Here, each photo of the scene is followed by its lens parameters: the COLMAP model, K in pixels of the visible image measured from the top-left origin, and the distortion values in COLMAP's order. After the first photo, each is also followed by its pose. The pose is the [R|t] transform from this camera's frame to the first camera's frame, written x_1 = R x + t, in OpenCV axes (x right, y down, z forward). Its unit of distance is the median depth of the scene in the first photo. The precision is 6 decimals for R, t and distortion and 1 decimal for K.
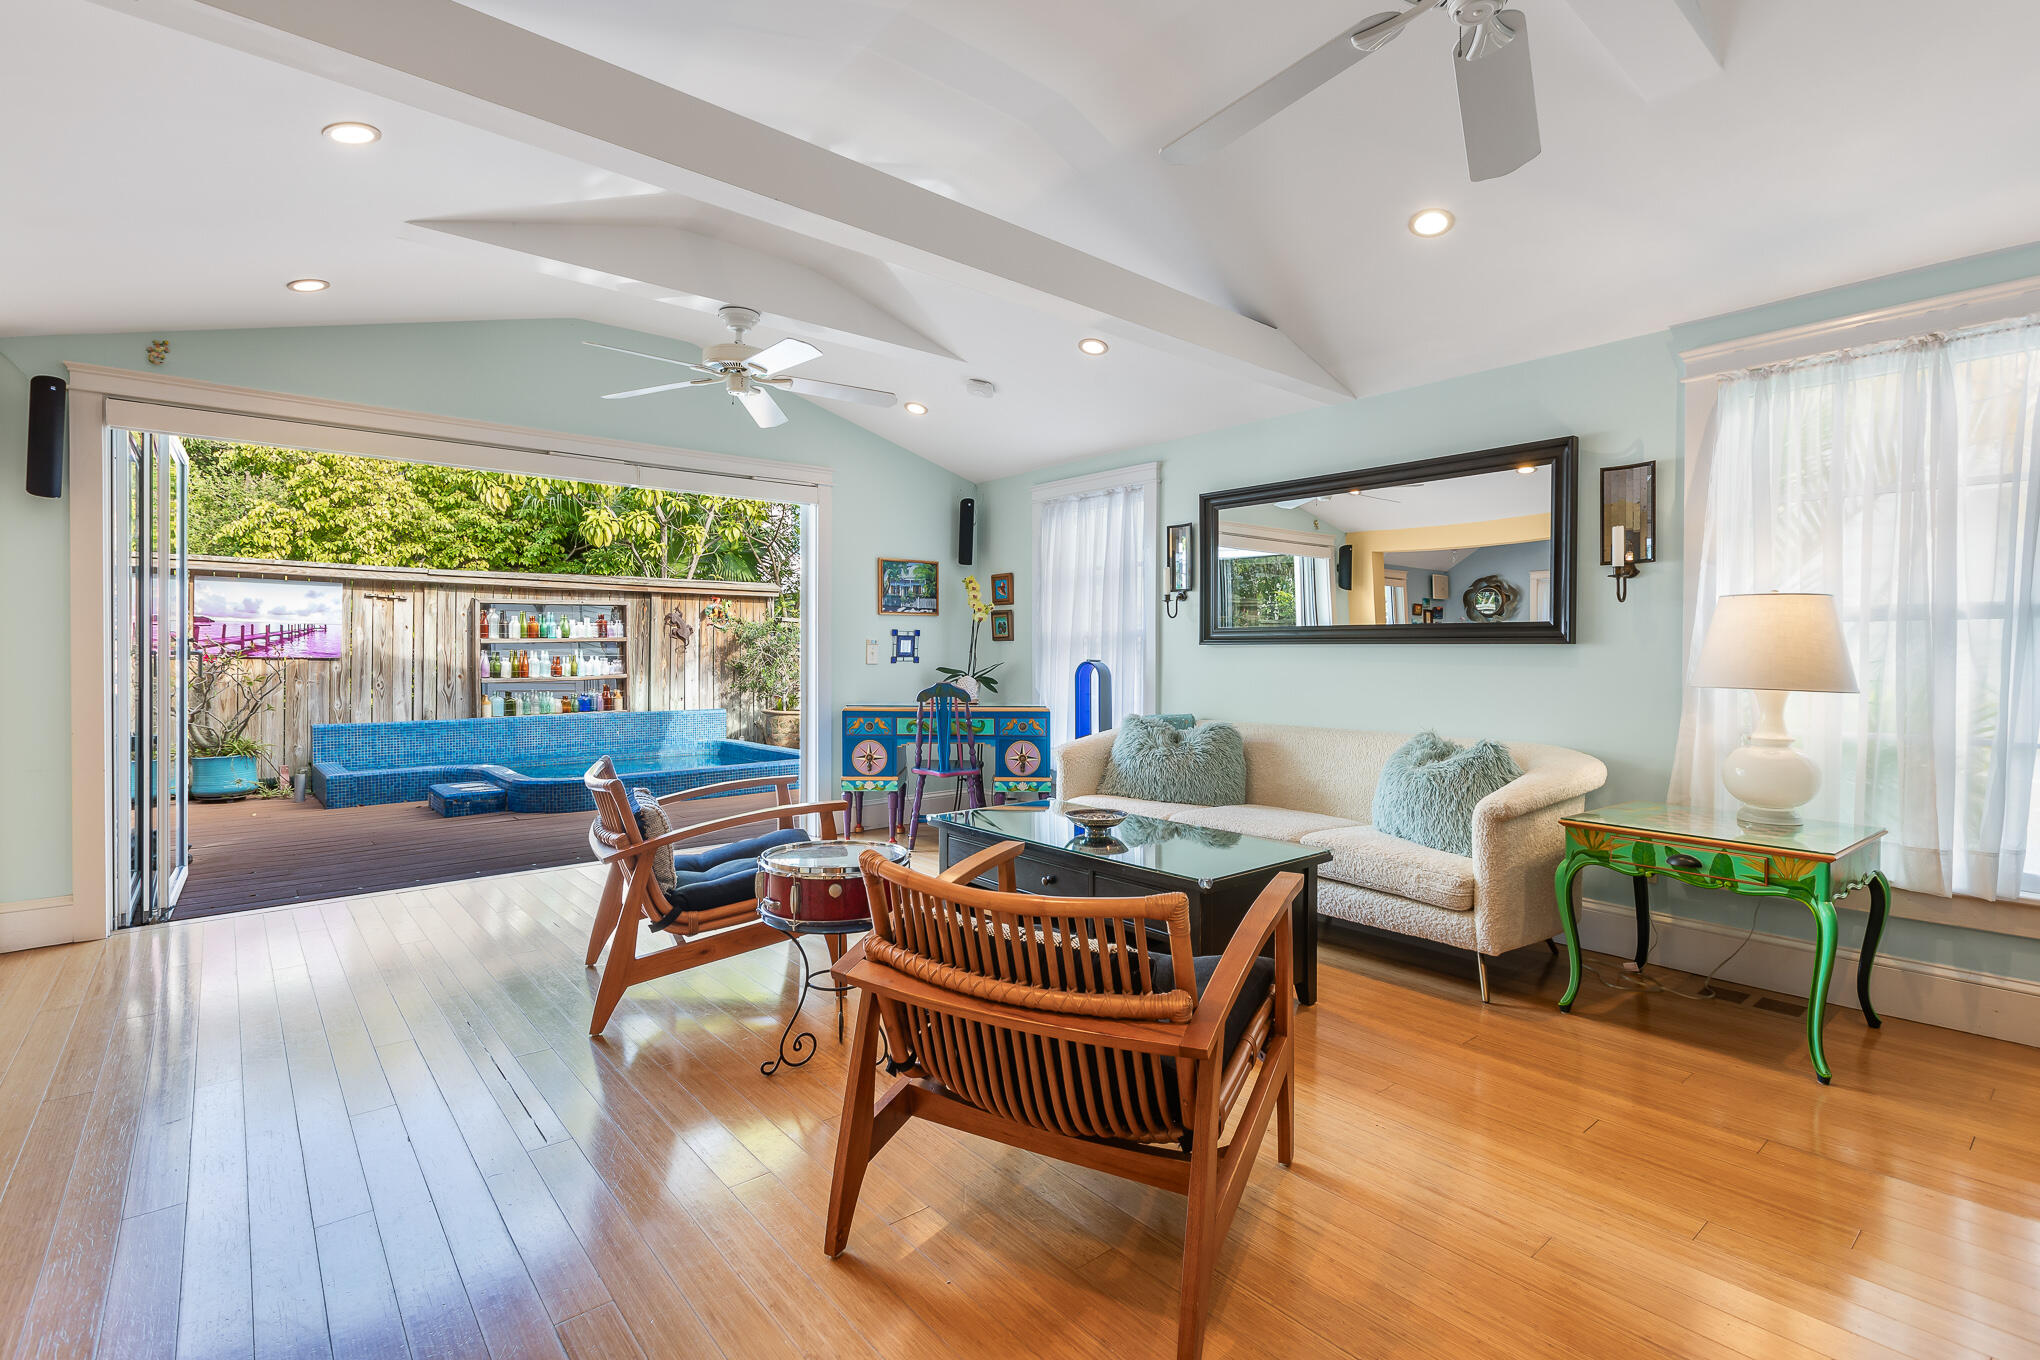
lens RADIAL K [[921.7, 0, 1003.6], [0, 921.7, 675.5], [0, 0, 1]] dist [0.001072, 0.001119]
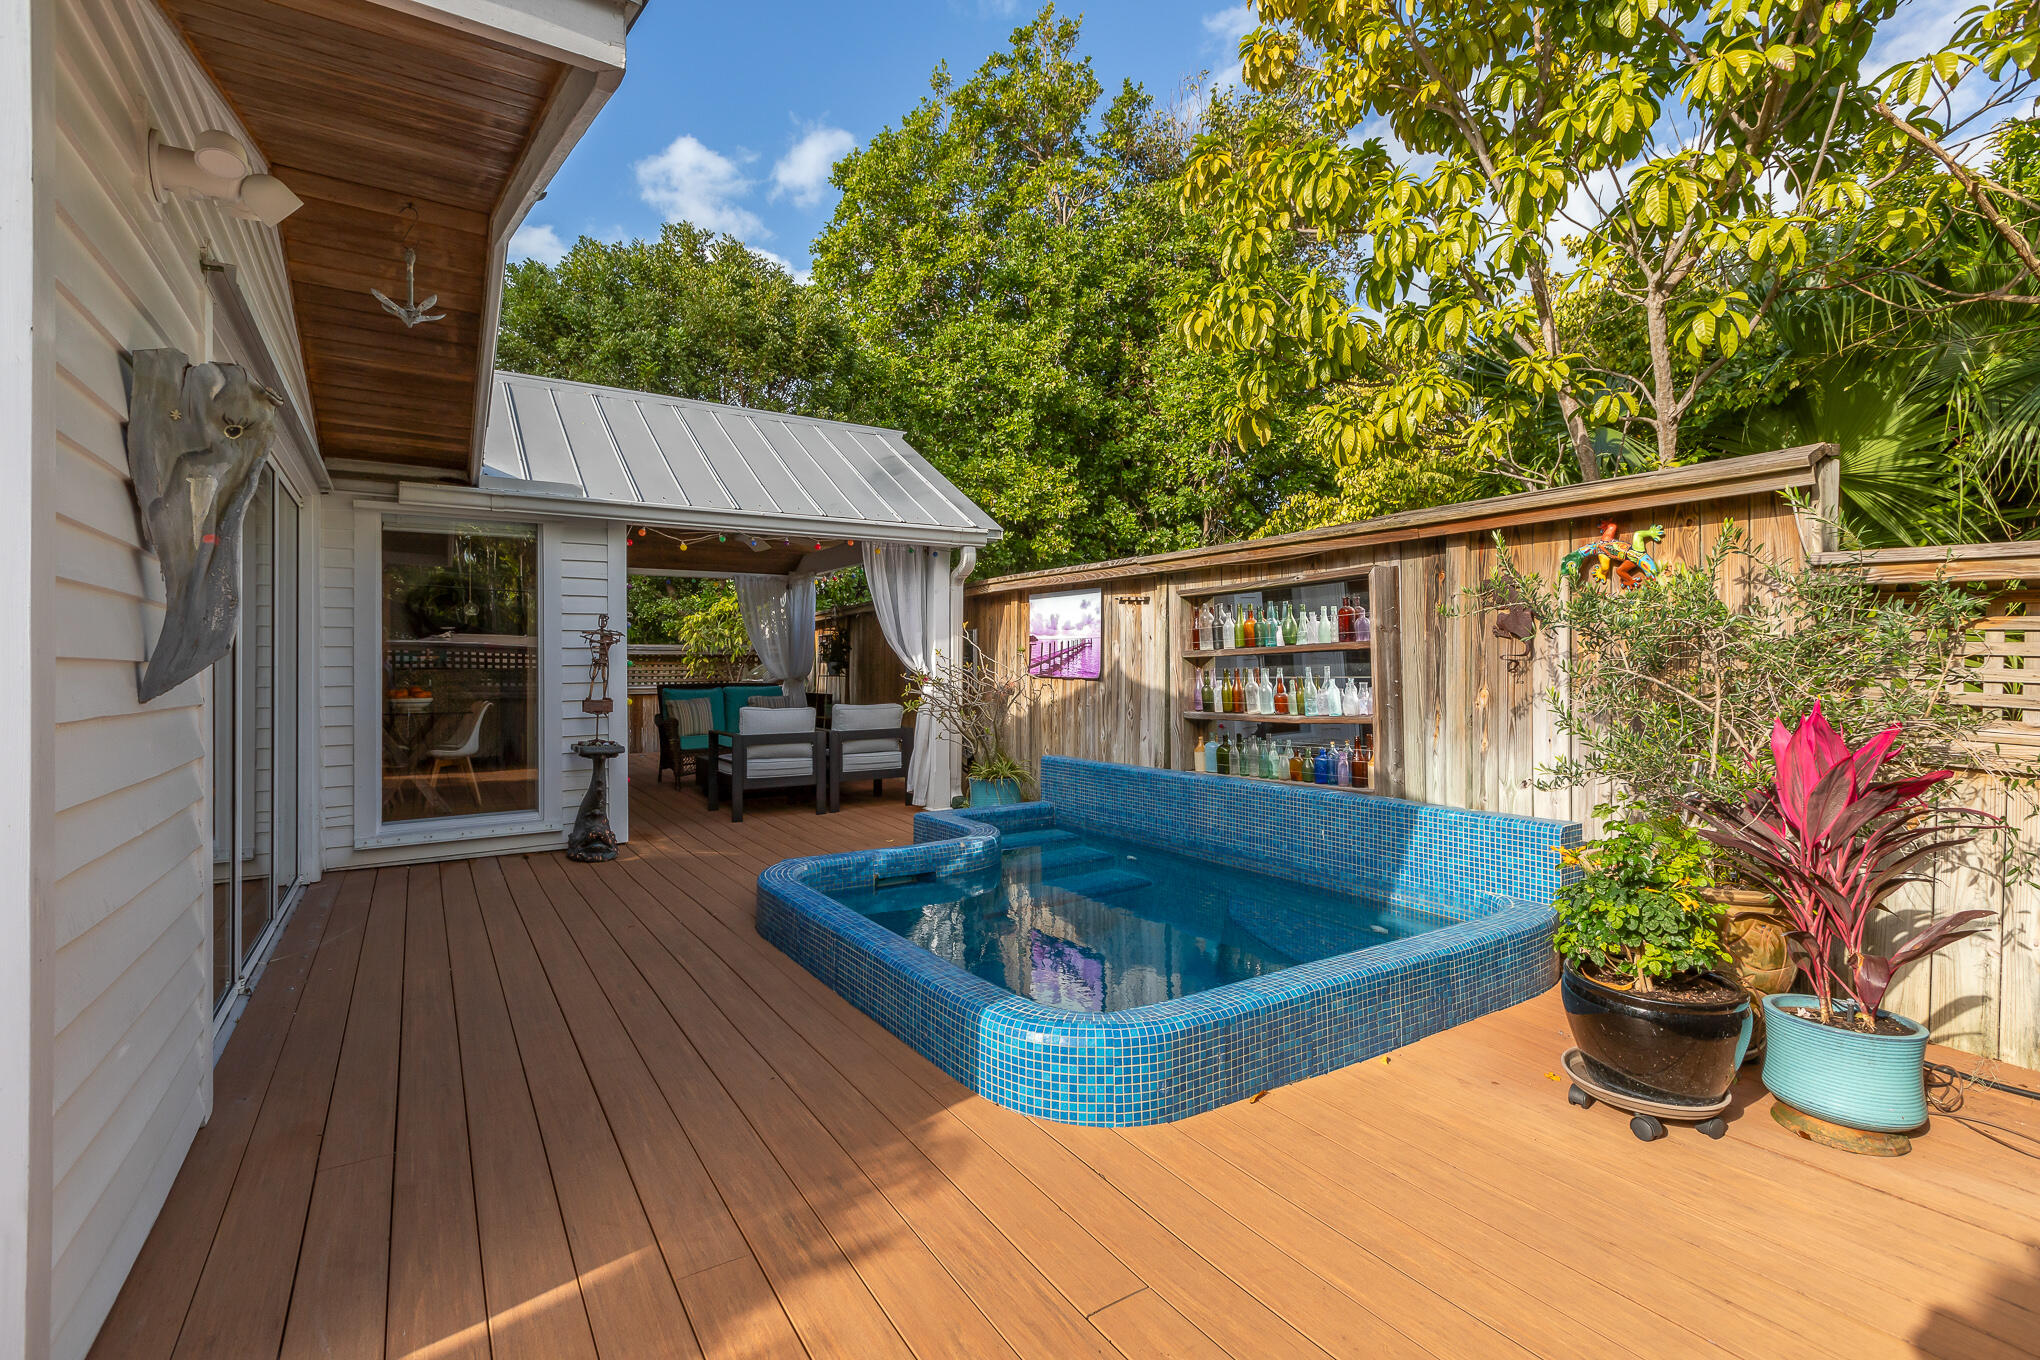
lens RADIAL K [[921.7, 0, 1010.7], [0, 921.7, 670.5], [0, 0, 1]] dist [0.001072, 0.001119]
pose [[-0.129837, 0.003072, -0.991531, 0.135204], [-0.017556, 0.999831, 0.005397, -0.037541], [0.991380, 0.018108, -0.129761, 1.317796]]
